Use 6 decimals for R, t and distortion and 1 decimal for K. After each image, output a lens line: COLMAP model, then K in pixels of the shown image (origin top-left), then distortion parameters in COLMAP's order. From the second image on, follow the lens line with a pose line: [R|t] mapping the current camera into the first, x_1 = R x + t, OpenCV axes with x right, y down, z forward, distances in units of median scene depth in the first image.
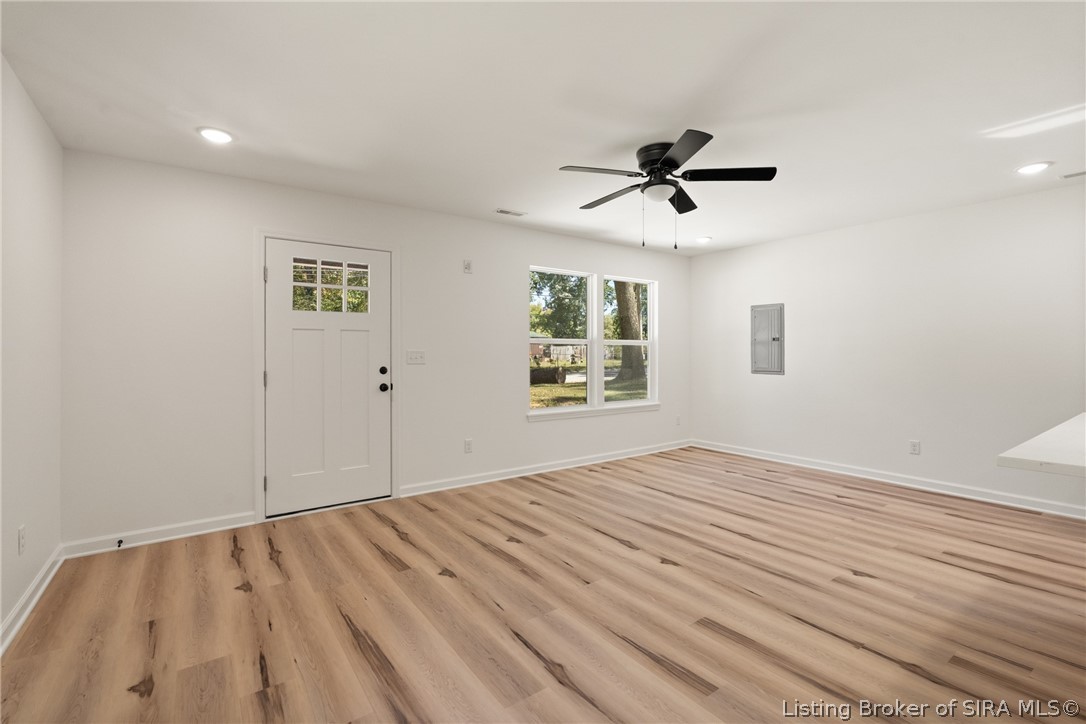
lens RADIAL K [[483.0, 0, 542.9], [0, 483.0, 353.2], [0, 0, 1]] dist [-0.004718, 0.000191]
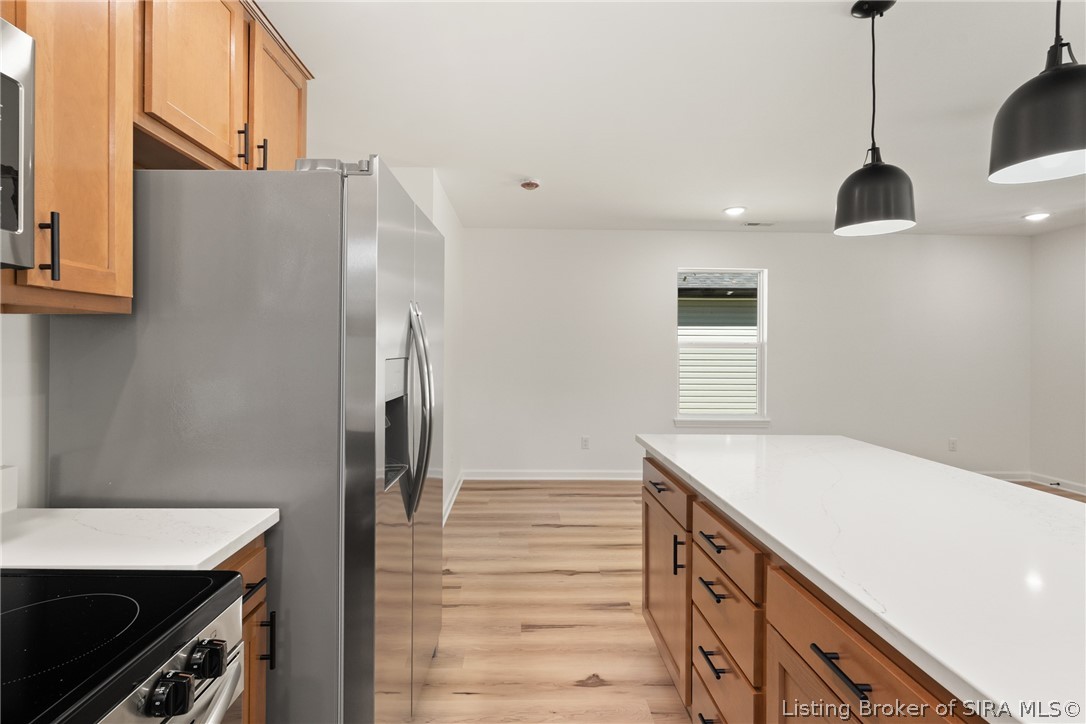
lens RADIAL K [[483.0, 0, 537.1], [0, 483.0, 350.2], [0, 0, 1]] dist [-0.004718, 0.000191]
pose [[-0.566699, 0.003448, -0.823918, 1.251367], [-0.005274, 0.999956, 0.007812, -0.030905], [0.823908, 0.008772, -0.566656, 0.485665]]
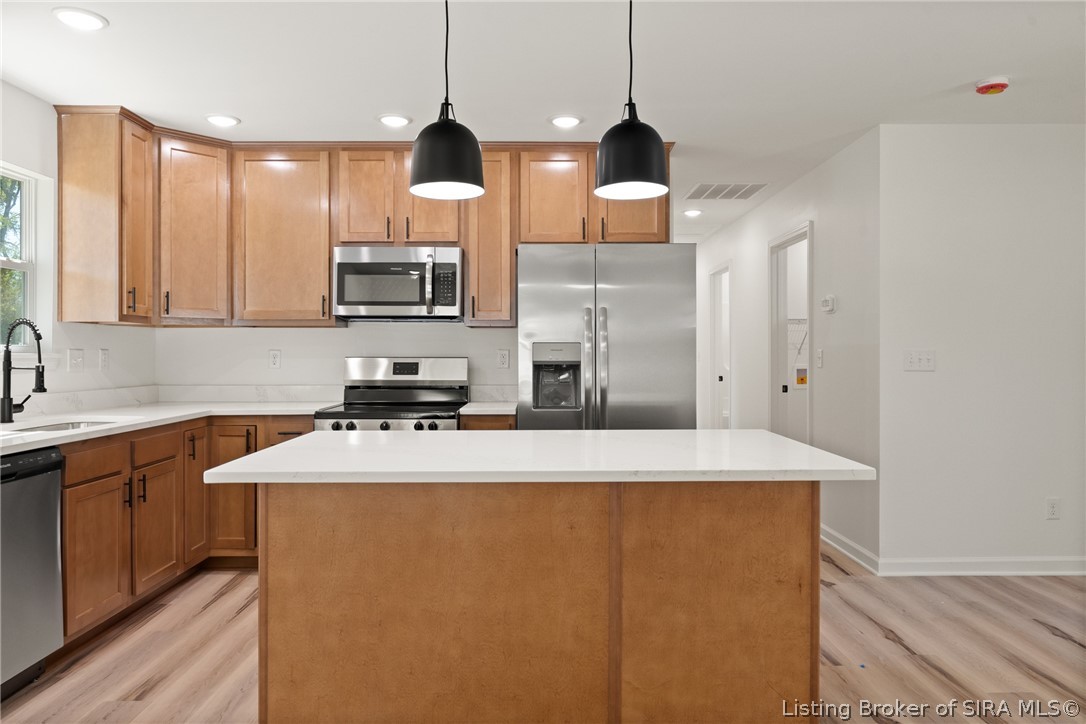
lens RADIAL K [[722.8, 0, 544.1], [0, 722.8, 353.6], [0, 0, 1]] dist [-0.001456, 0.001126]
pose [[-0.815505, 0.003721, 0.578739, 0.304453], [0.003477, 0.999993, -0.001529, 0.000312], [-0.578740, 0.000765, -0.815512, 1.107054]]
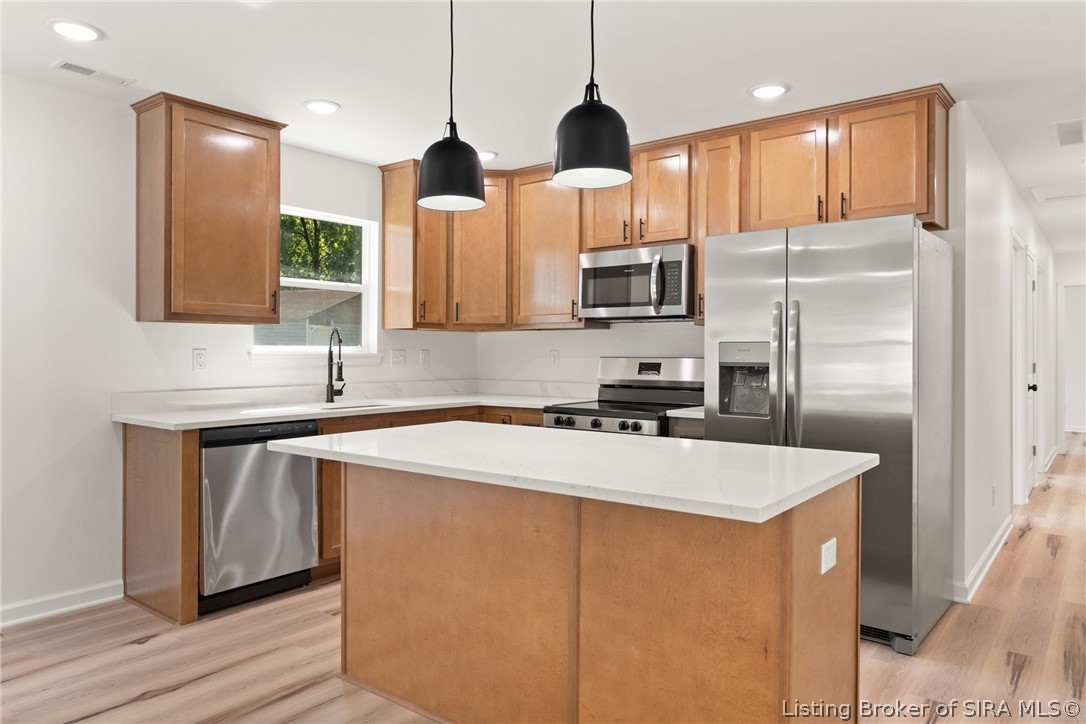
lens RADIAL K [[722.8, 0, 542.4], [0, 722.8, 361.1], [0, 0, 1]] dist [-0.001456, 0.001126]
pose [[-0.277094, -0.007415, 0.960814, 0.033722], [-0.001566, 0.999972, 0.007265, 0.001457], [-0.960841, 0.000508, -0.277098, 0.709766]]
